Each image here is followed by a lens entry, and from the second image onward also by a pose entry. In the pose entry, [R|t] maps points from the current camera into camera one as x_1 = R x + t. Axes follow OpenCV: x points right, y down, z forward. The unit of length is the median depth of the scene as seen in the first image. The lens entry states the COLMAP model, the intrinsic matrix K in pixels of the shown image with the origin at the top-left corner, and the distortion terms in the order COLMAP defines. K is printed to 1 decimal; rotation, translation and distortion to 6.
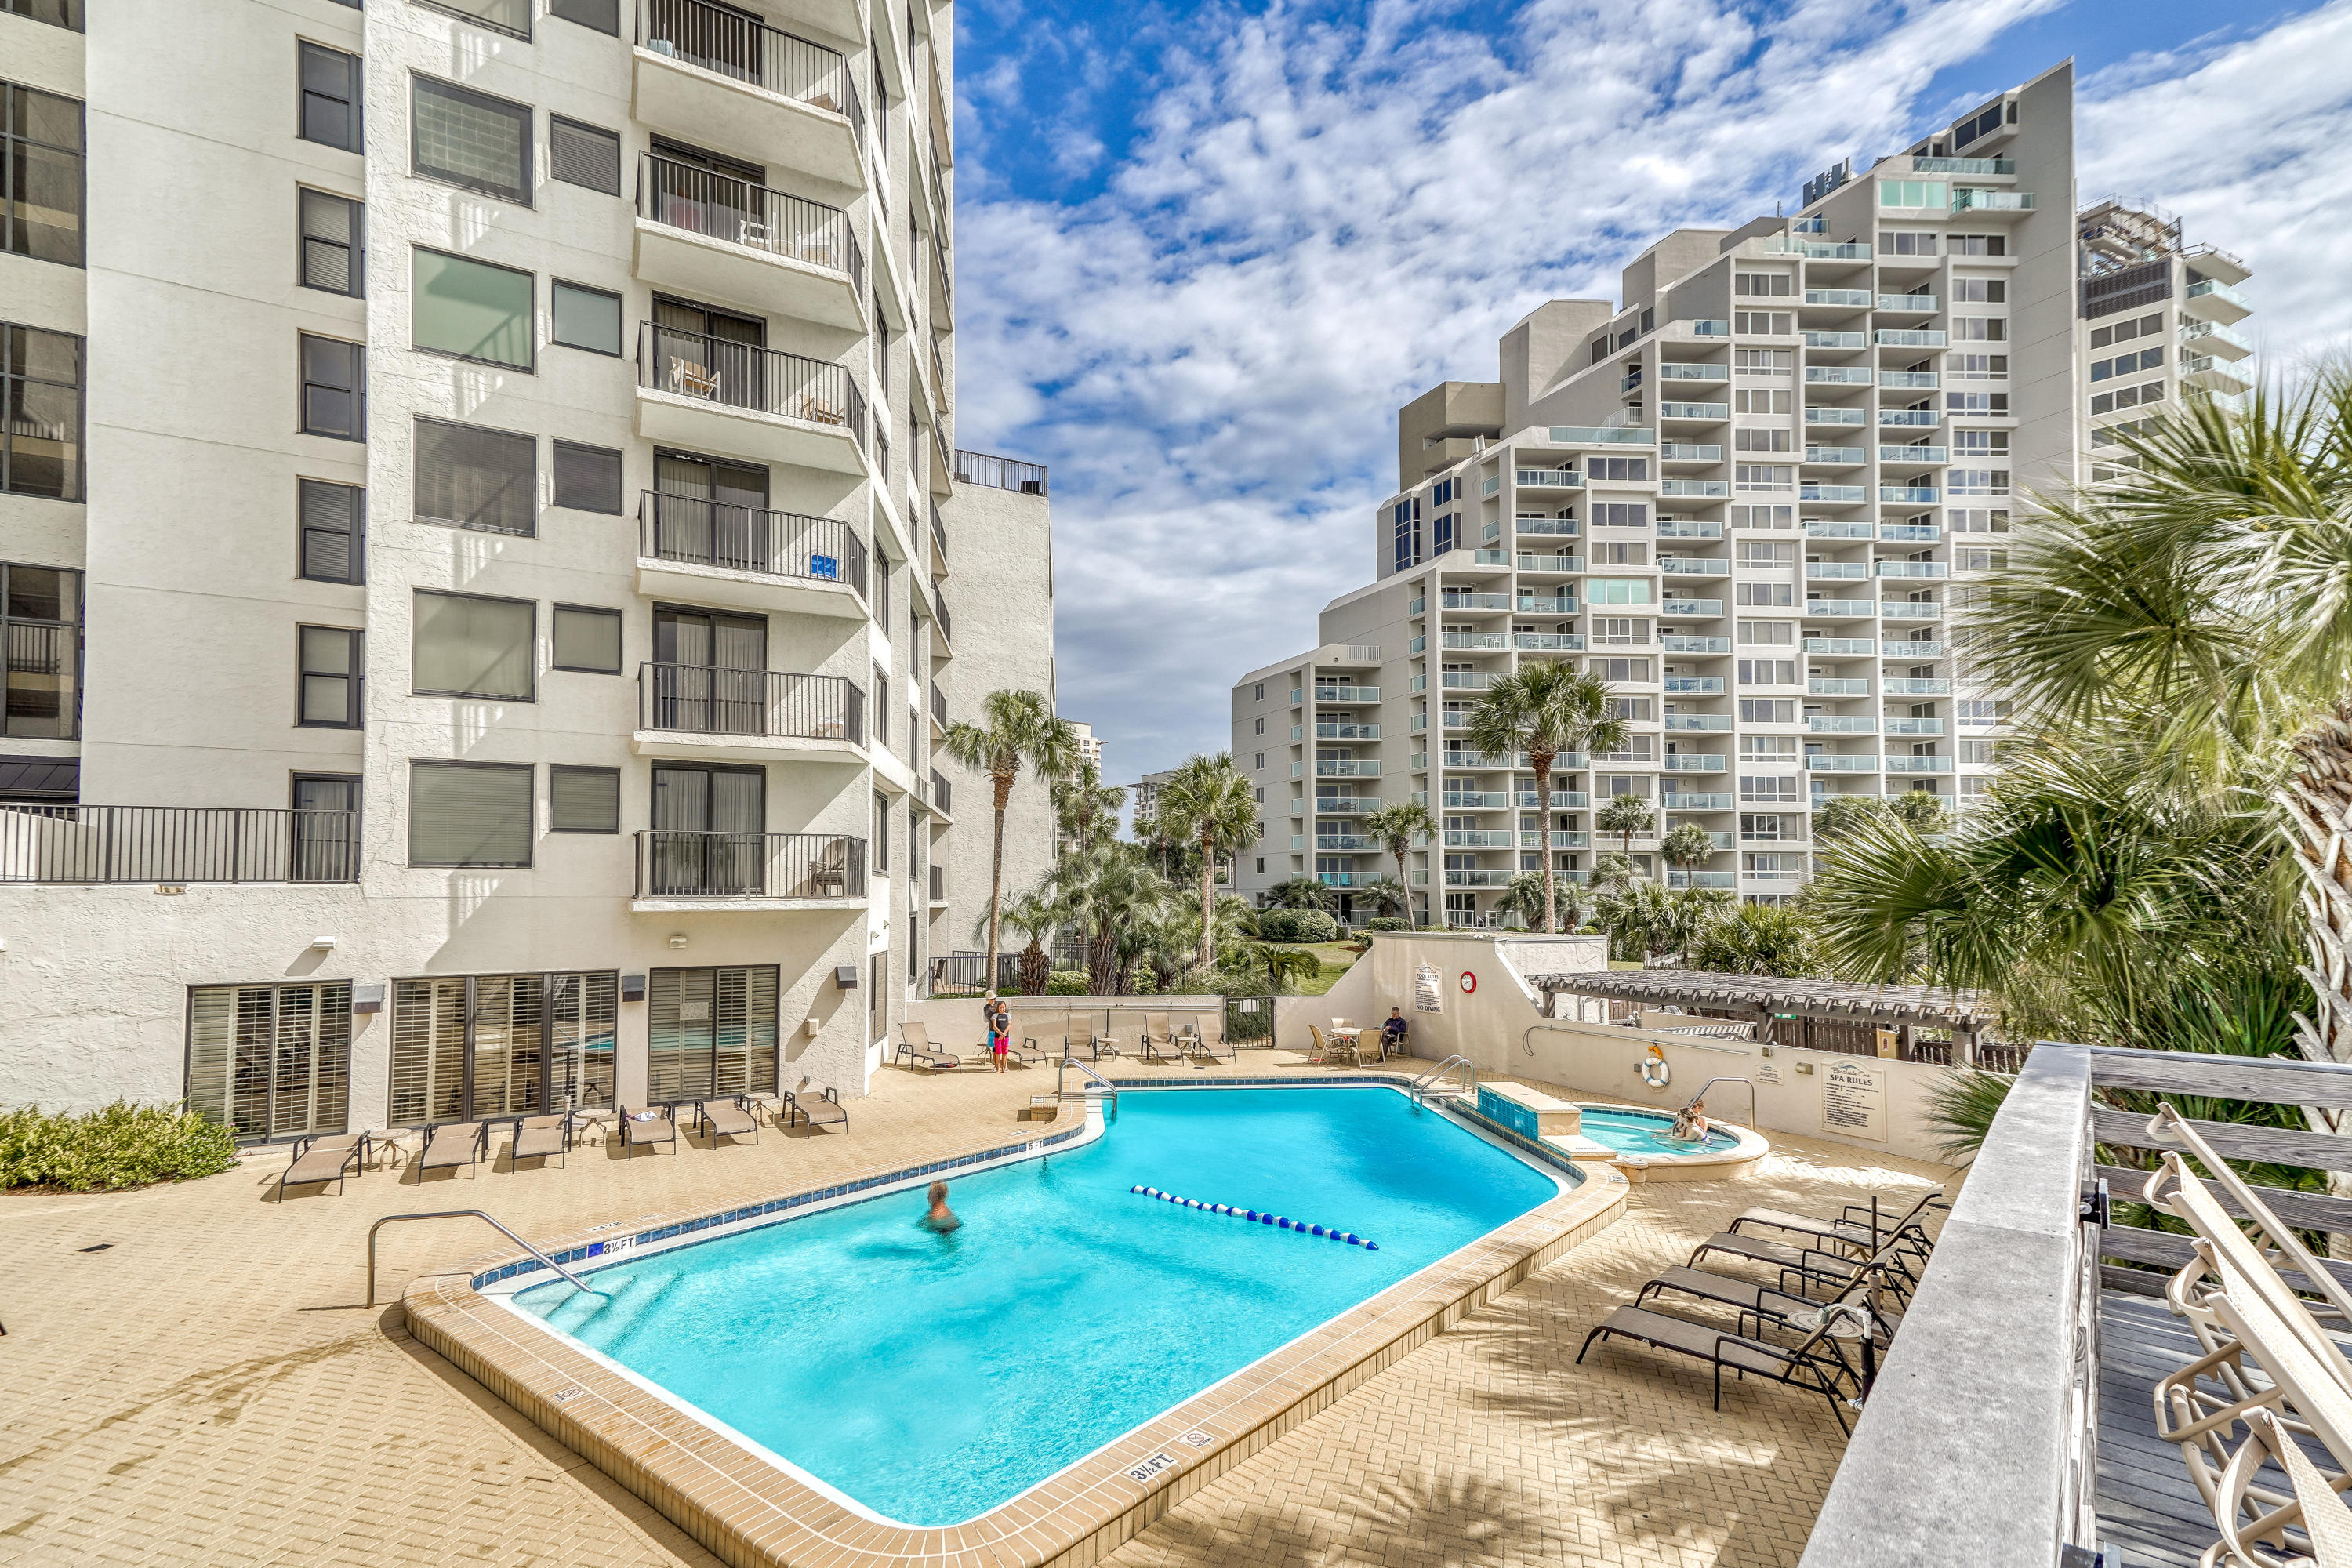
lens RADIAL K [[1086.6, 0, 1161.4], [0, 1086.6, 862.1], [0, 0, 1]] dist [0.043671, -0.004431]
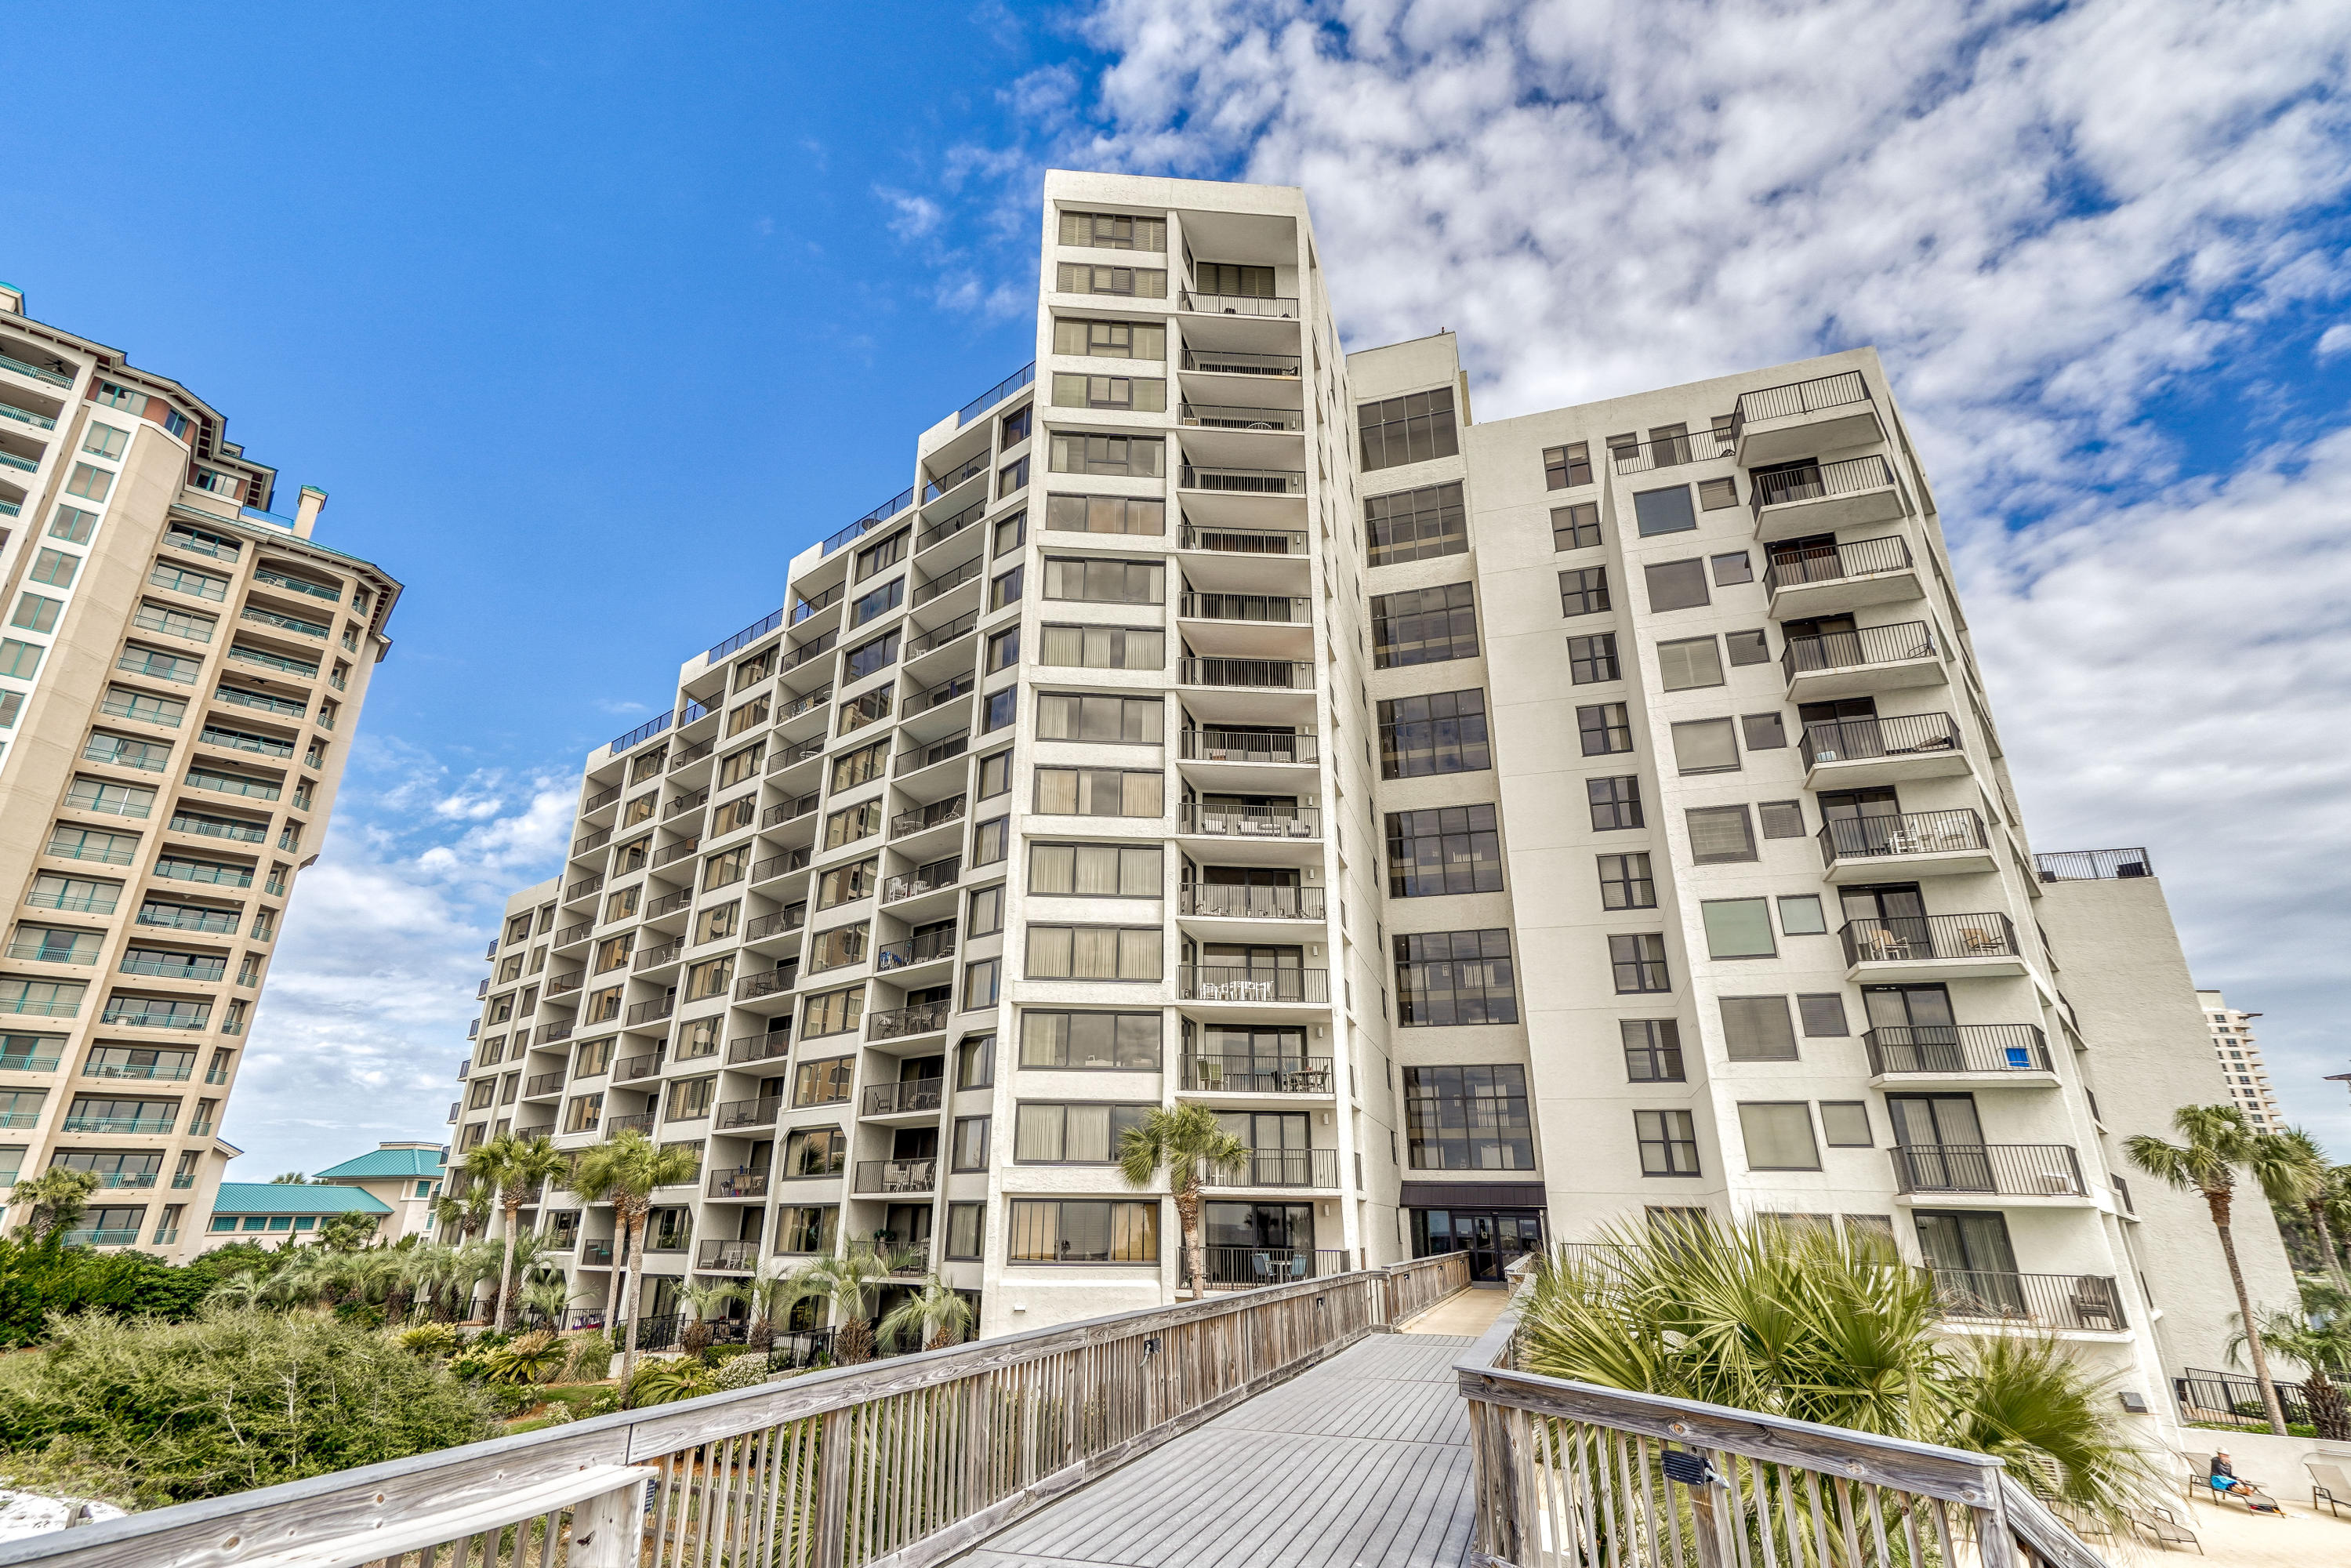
lens RADIAL K [[1128.2, 0, 1145.0], [0, 1128.2, 775.1], [0, 0, 1]] dist [0.027836, -0.002071]
pose [[0.687503, -0.254431, -0.680150, 0.003284], [0.009590, 0.939711, -0.341834, -0.075863], [0.726118, 0.228489, 0.648495, -0.501457]]
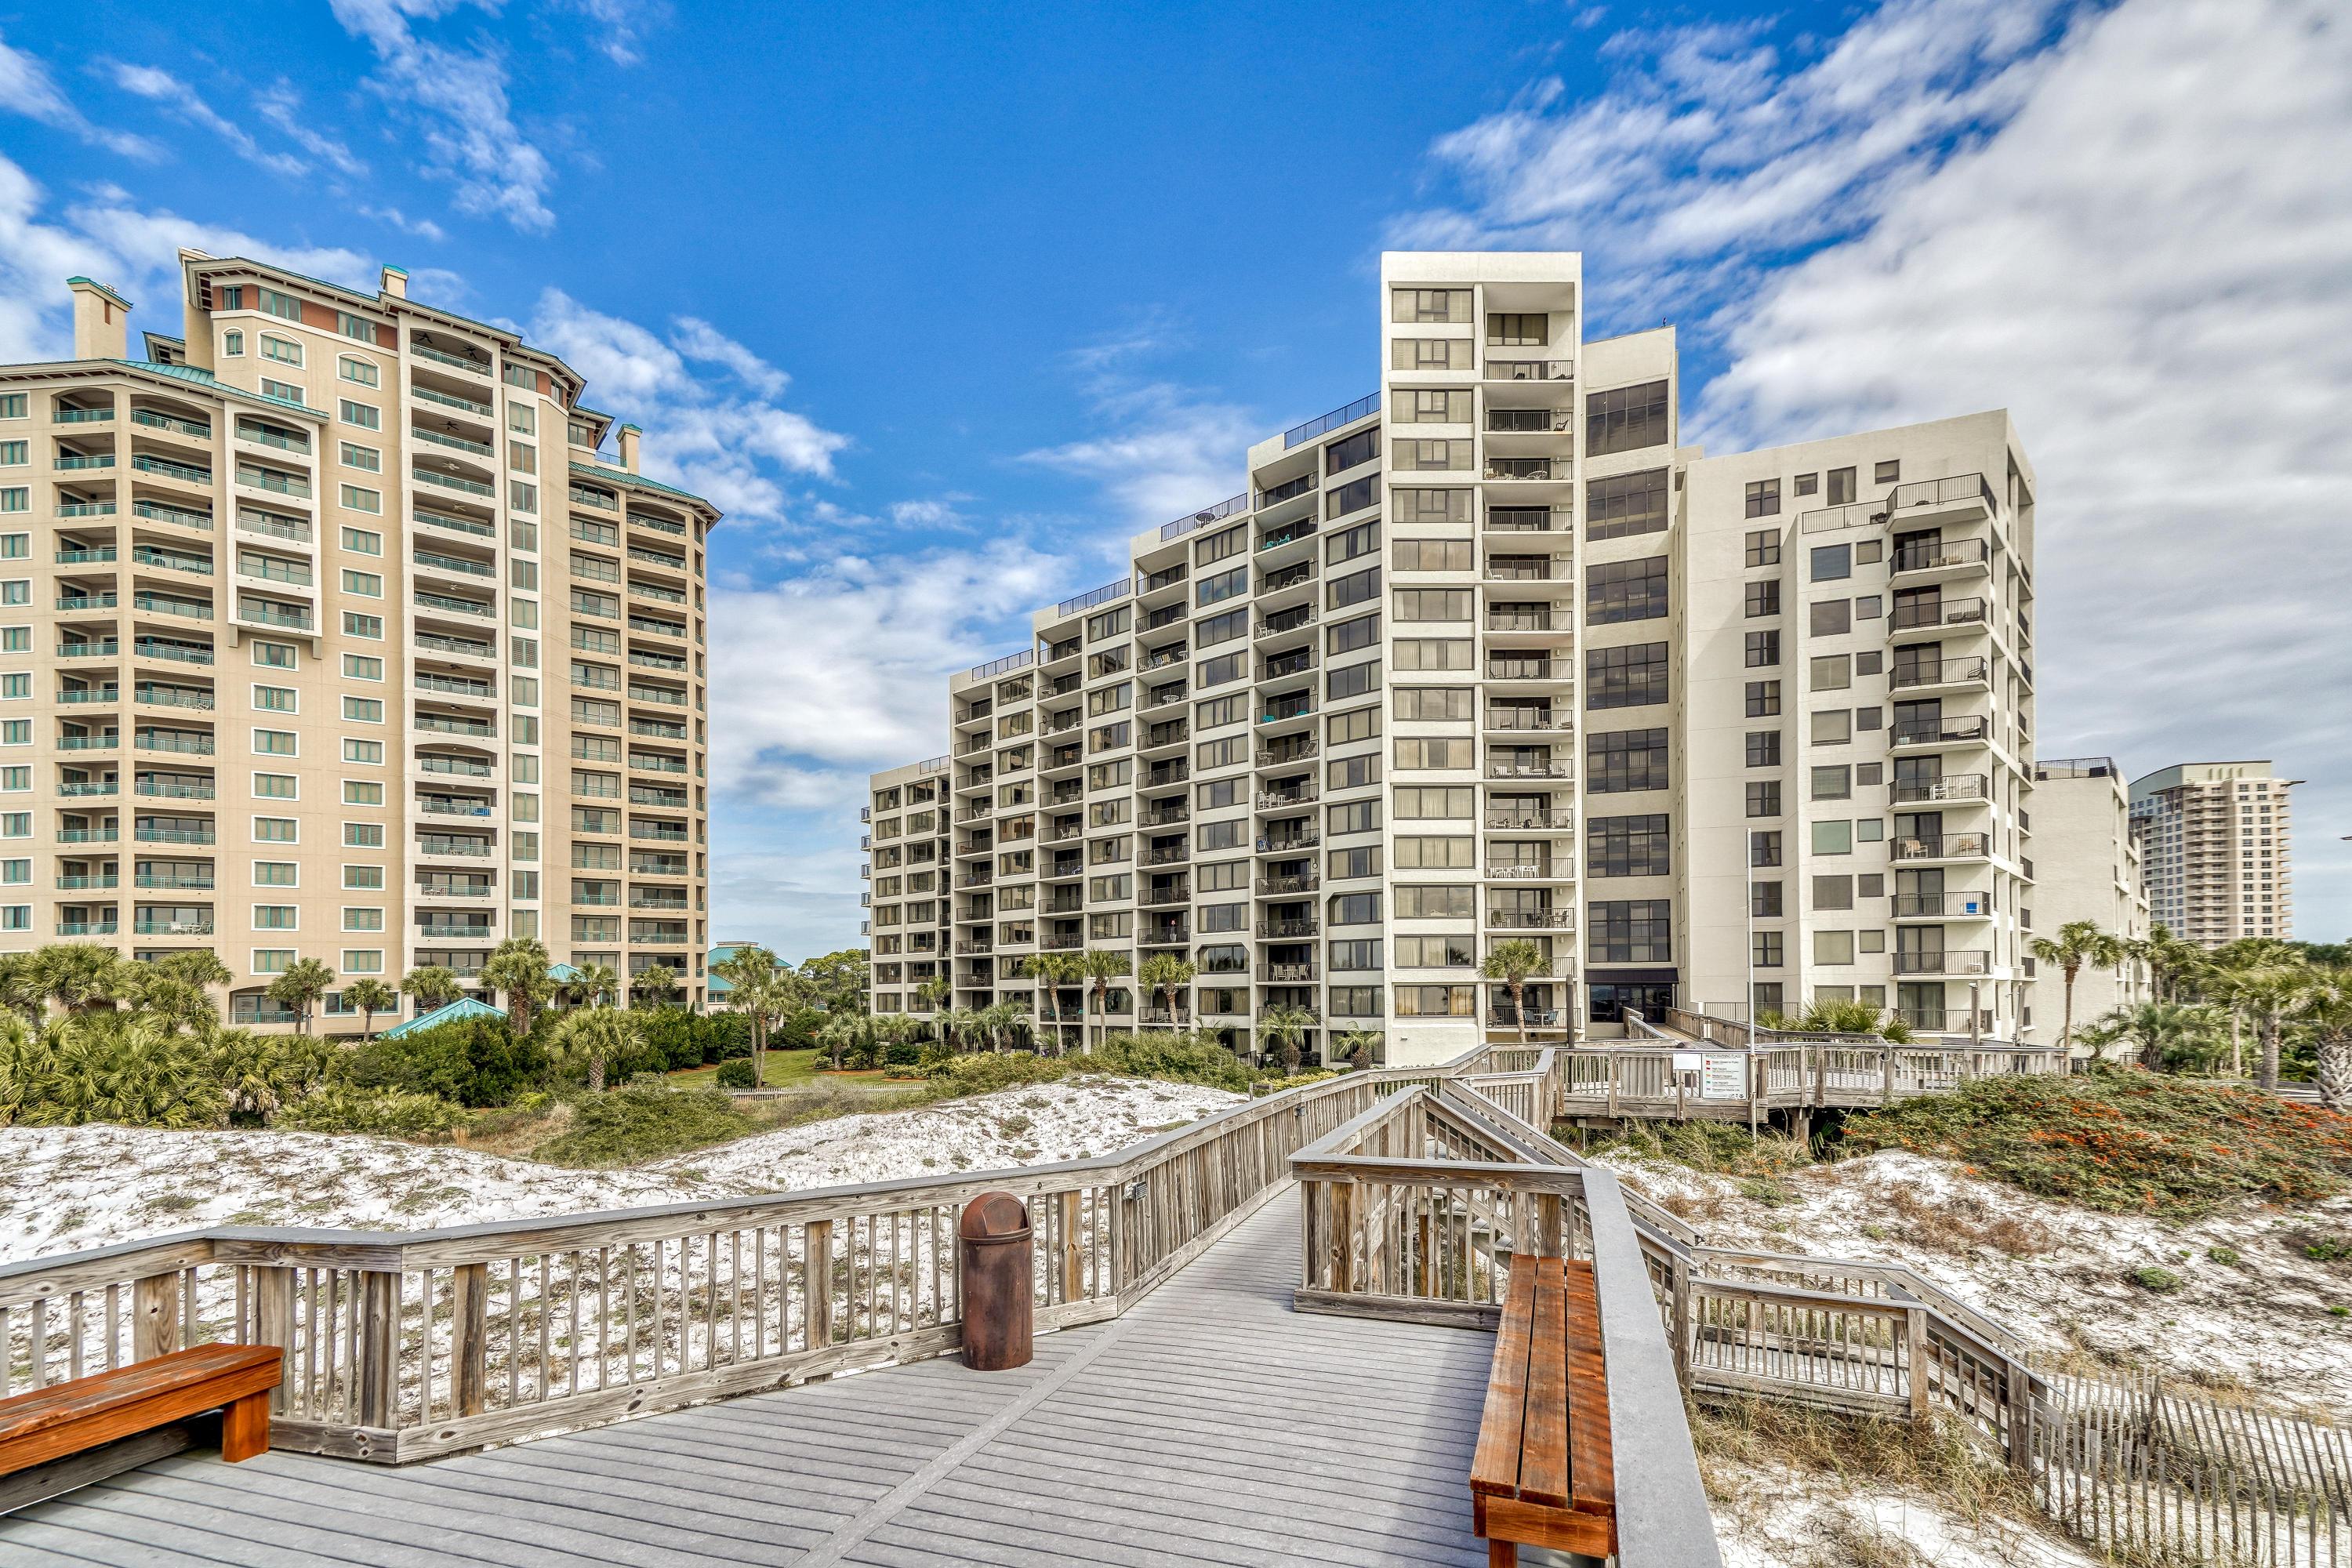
lens RADIAL K [[1065.5, 0, 1149.0], [0, 1065.5, 964.5], [0, 0, 1]] dist [0.045430, -0.003797]
pose [[0.642590, -0.016648, -0.766029, 0.275724], [0.031753, 0.999484, 0.004915, -0.130799], [0.765552, -0.027482, 0.642787, -1.414141]]
